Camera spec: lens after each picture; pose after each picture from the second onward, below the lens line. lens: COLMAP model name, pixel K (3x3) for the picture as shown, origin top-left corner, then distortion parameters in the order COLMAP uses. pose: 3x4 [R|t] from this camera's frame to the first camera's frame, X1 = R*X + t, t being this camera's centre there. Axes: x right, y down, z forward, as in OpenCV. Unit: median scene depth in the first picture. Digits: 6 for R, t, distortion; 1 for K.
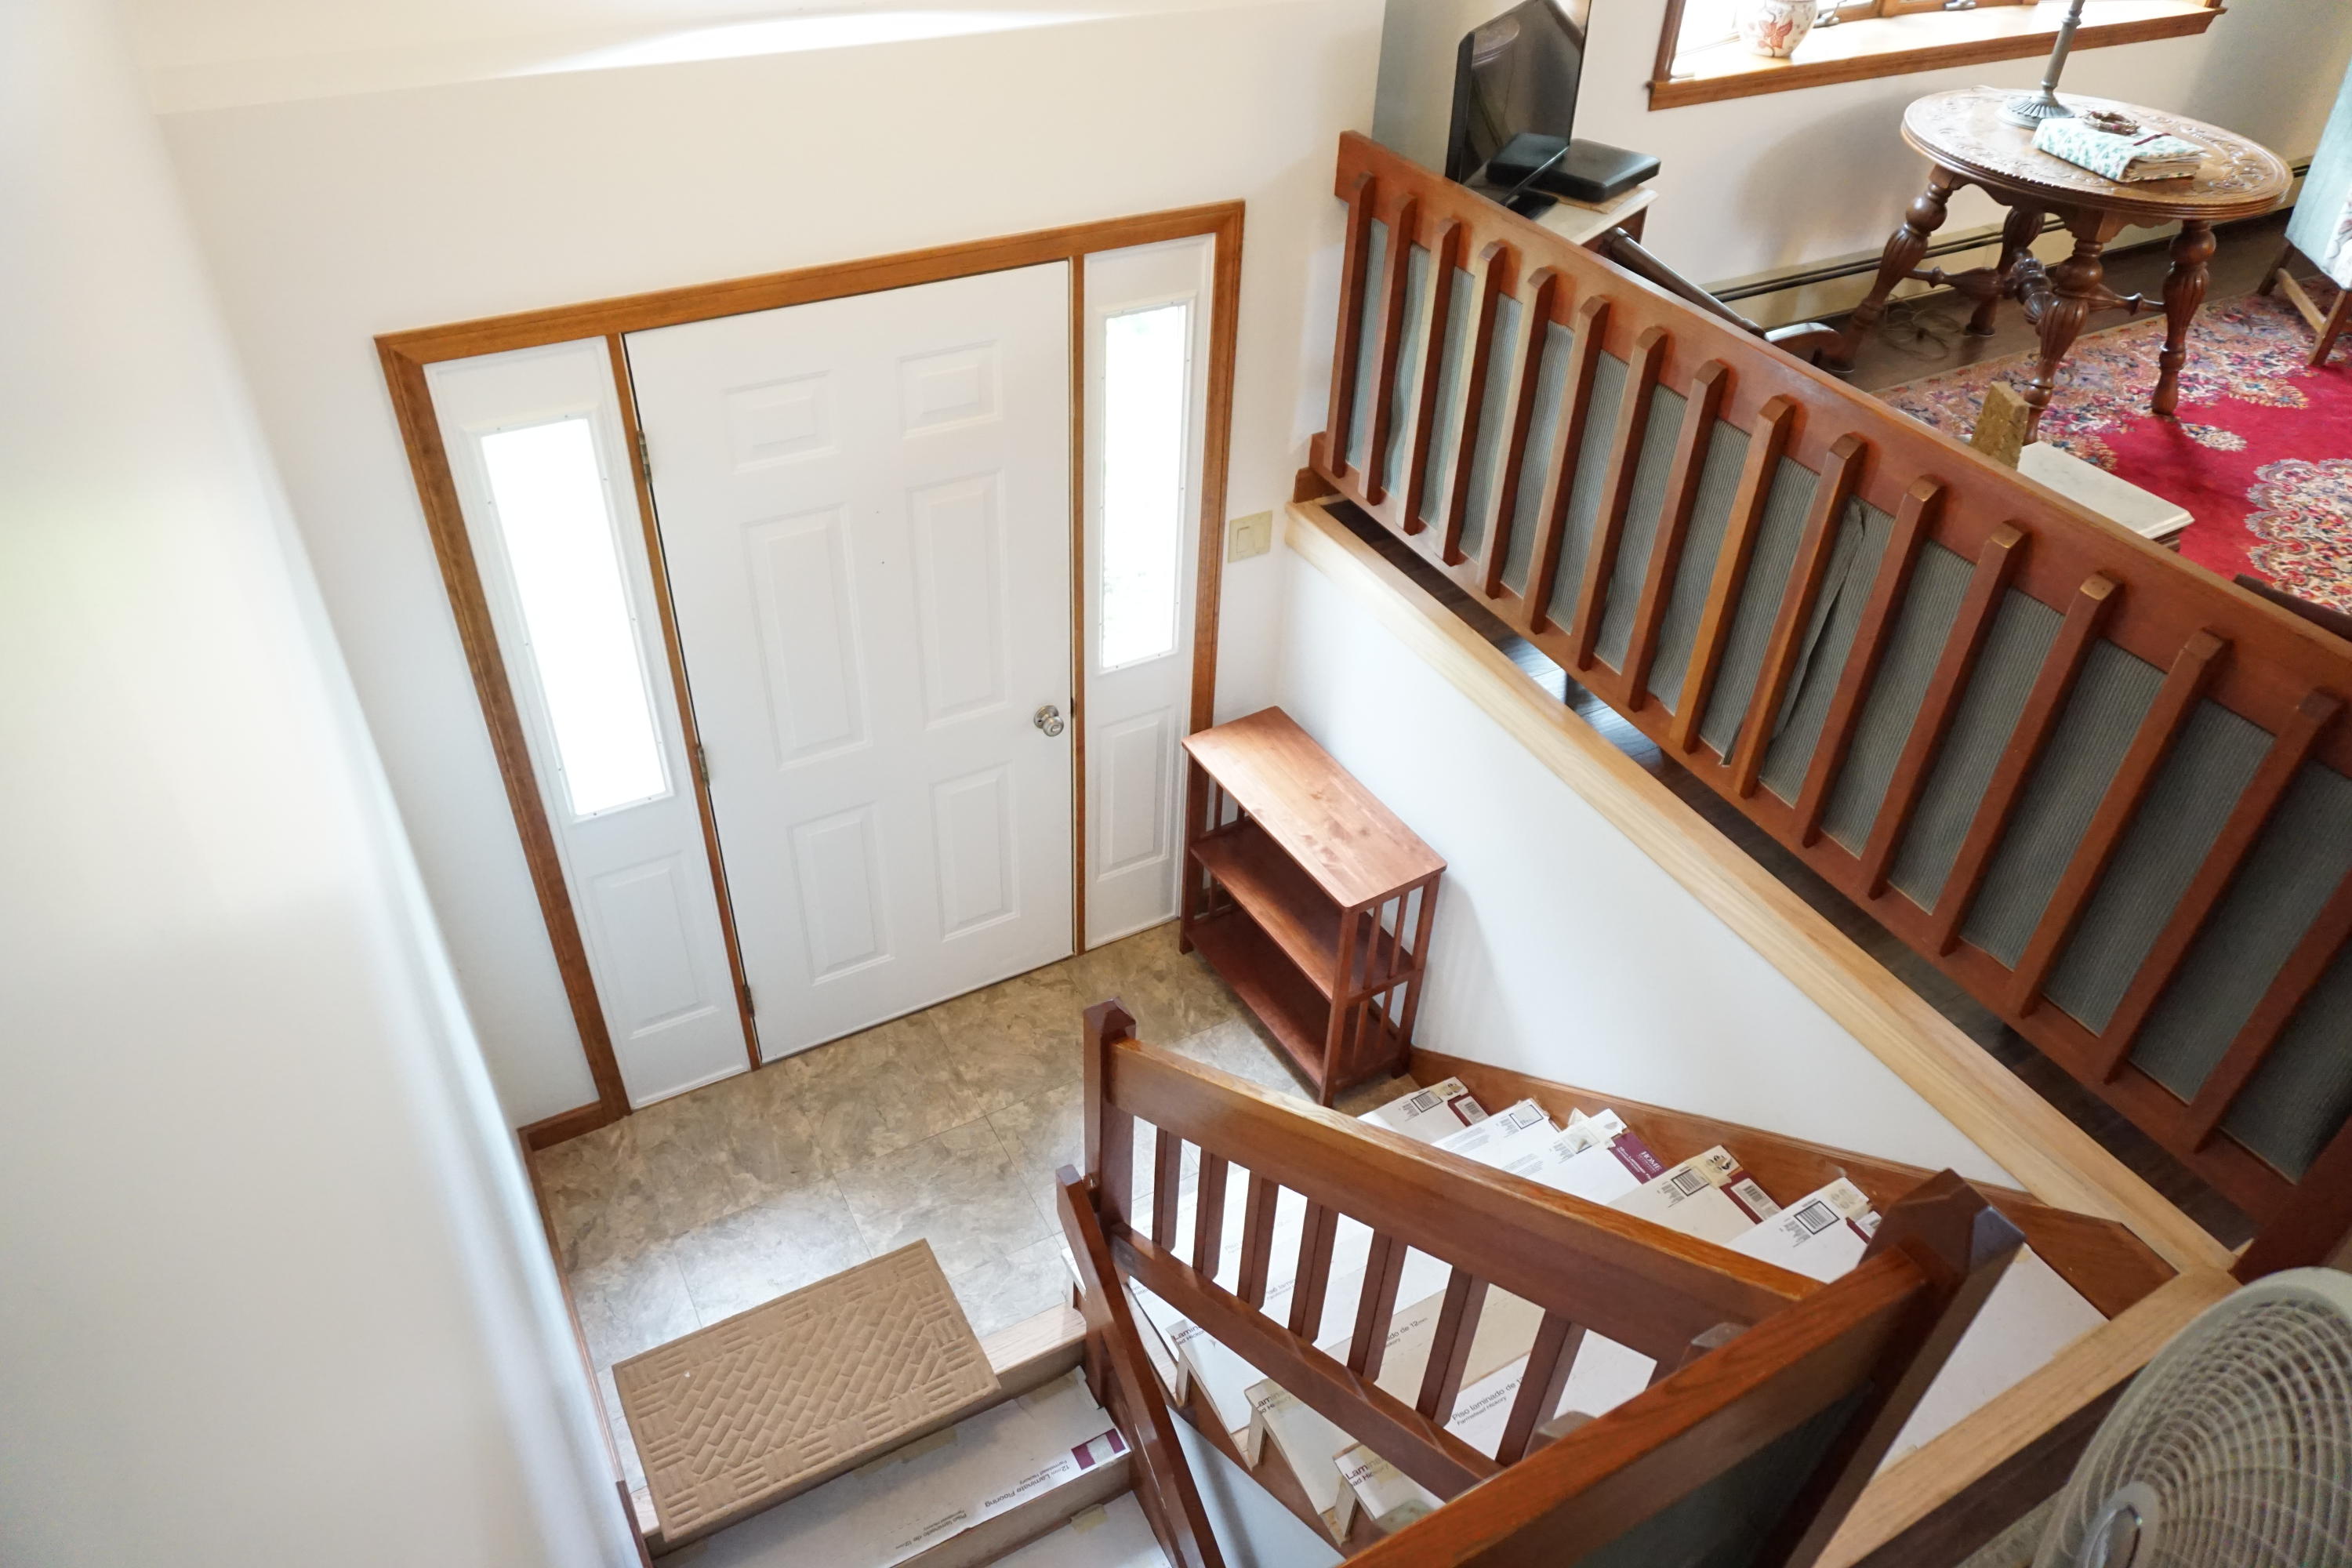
lens RADIAL K [[1574.2, 0, 1166.9], [0, 1574.2, 788.7], [0, 0, 1]] dist [-0.045976, 0.020542]
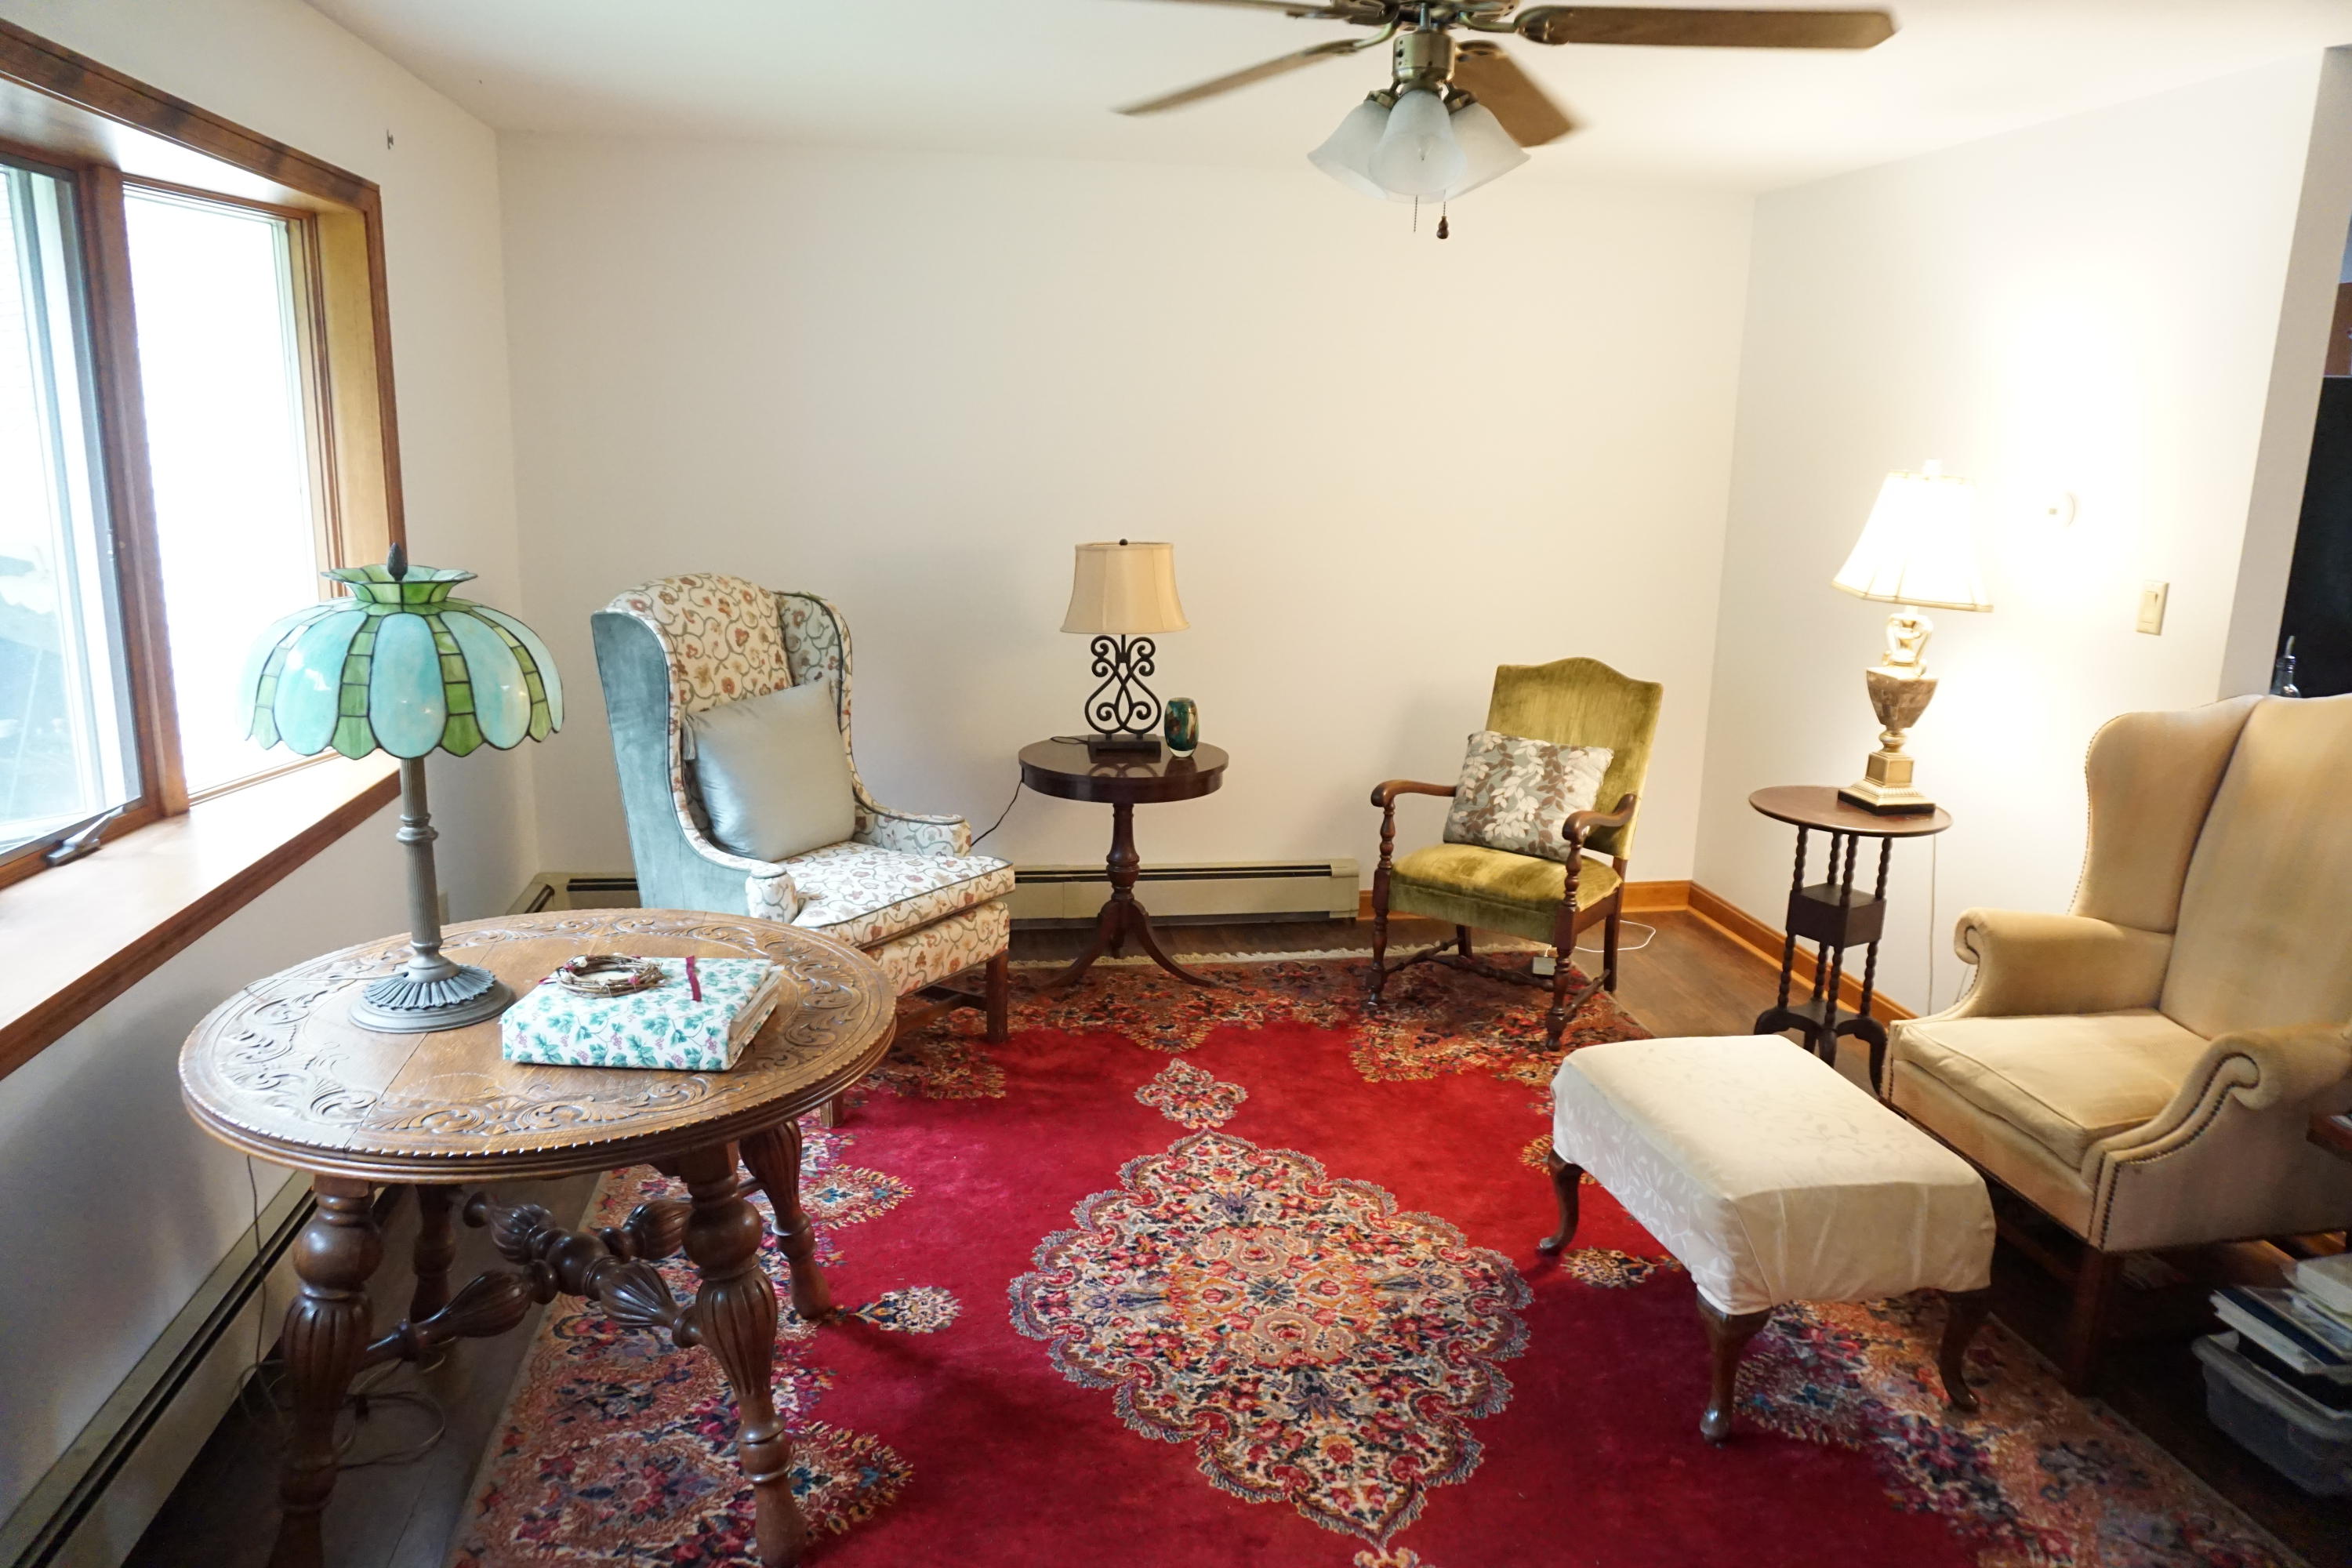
lens RADIAL K [[1574.2, 0, 1182.4], [0, 1574.2, 793.1], [0, 0, 1]] dist [-0.045976, 0.020542]
pose [[0.321321, -0.233326, 0.917775, 0.179079], [0.576615, 0.816995, 0.005827, -0.352357], [-0.751177, 0.527331, 0.397057, 0.568937]]
